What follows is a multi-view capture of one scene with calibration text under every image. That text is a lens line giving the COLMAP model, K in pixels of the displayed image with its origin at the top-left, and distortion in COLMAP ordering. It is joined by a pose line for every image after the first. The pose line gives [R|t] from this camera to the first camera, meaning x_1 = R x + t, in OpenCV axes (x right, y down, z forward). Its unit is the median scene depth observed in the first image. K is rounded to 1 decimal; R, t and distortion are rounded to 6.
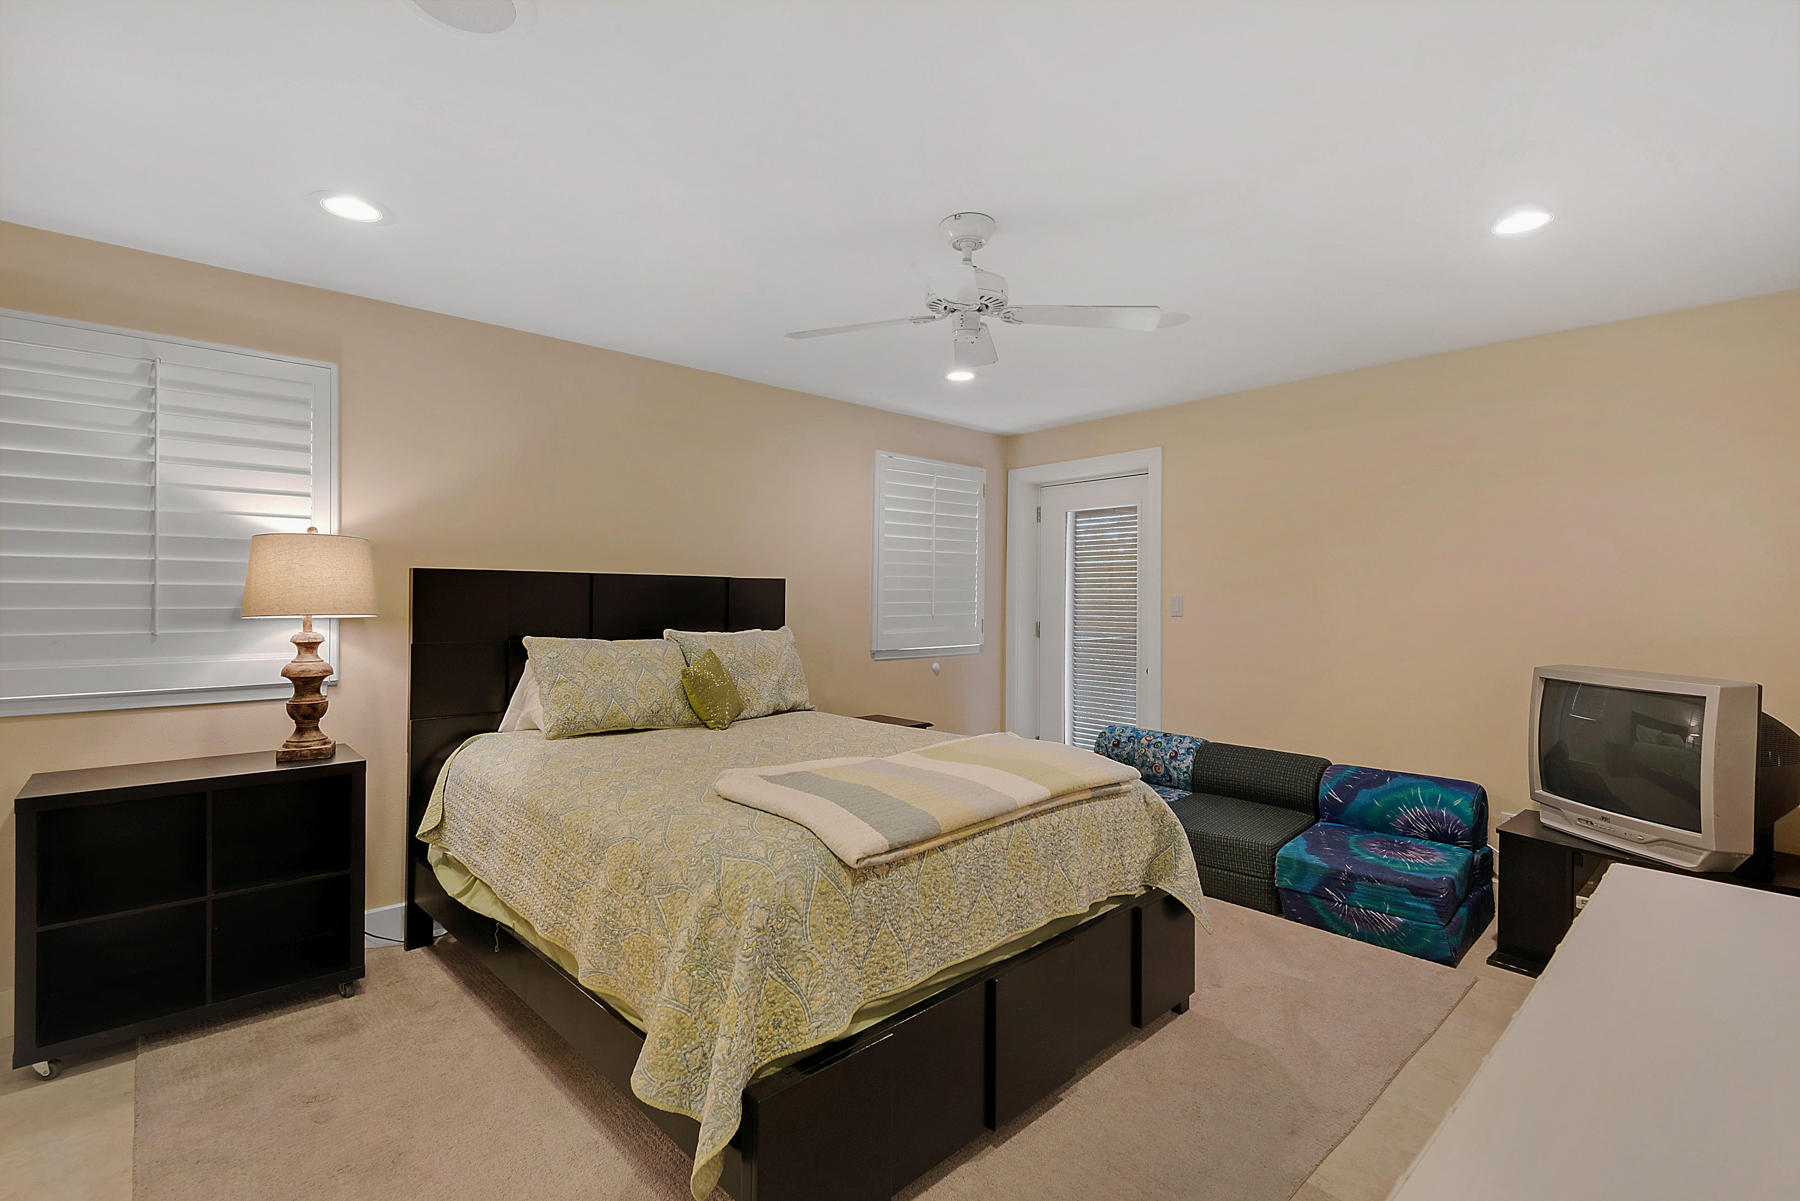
lens RADIAL K [[812.4, 0, 899.2], [0, 812.4, 596.4], [0, 0, 1]] dist [0.018501, -0.006376]
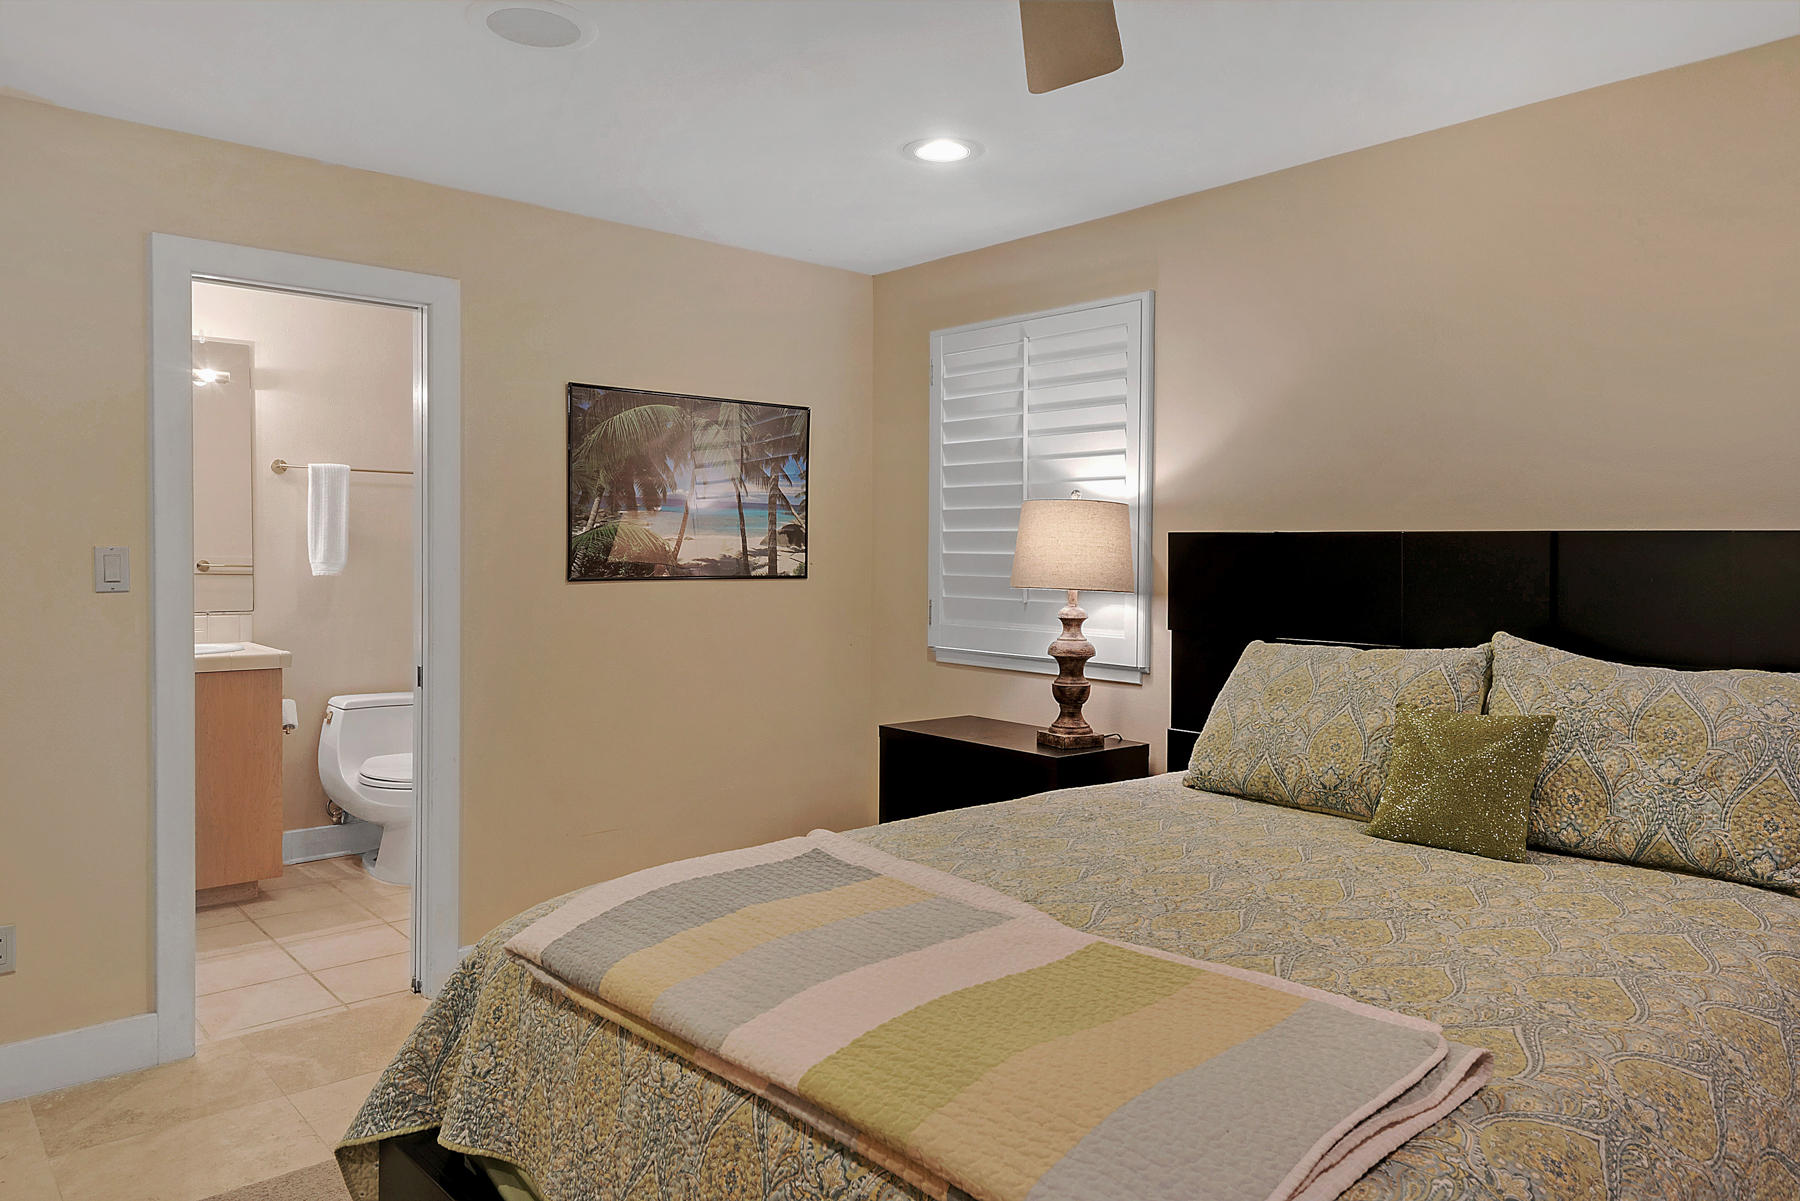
lens RADIAL K [[1168.3, 0, 899.4], [0, 1168.3, 600.6], [0, 0, 1]] dist [0.023628, -0.005111]
pose [[0.003009, 0.032470, -0.999468, 0.567583], [-0.012927, 0.999390, 0.032429, -0.002837], [0.999912, 0.012823, 0.003427, 0.813498]]
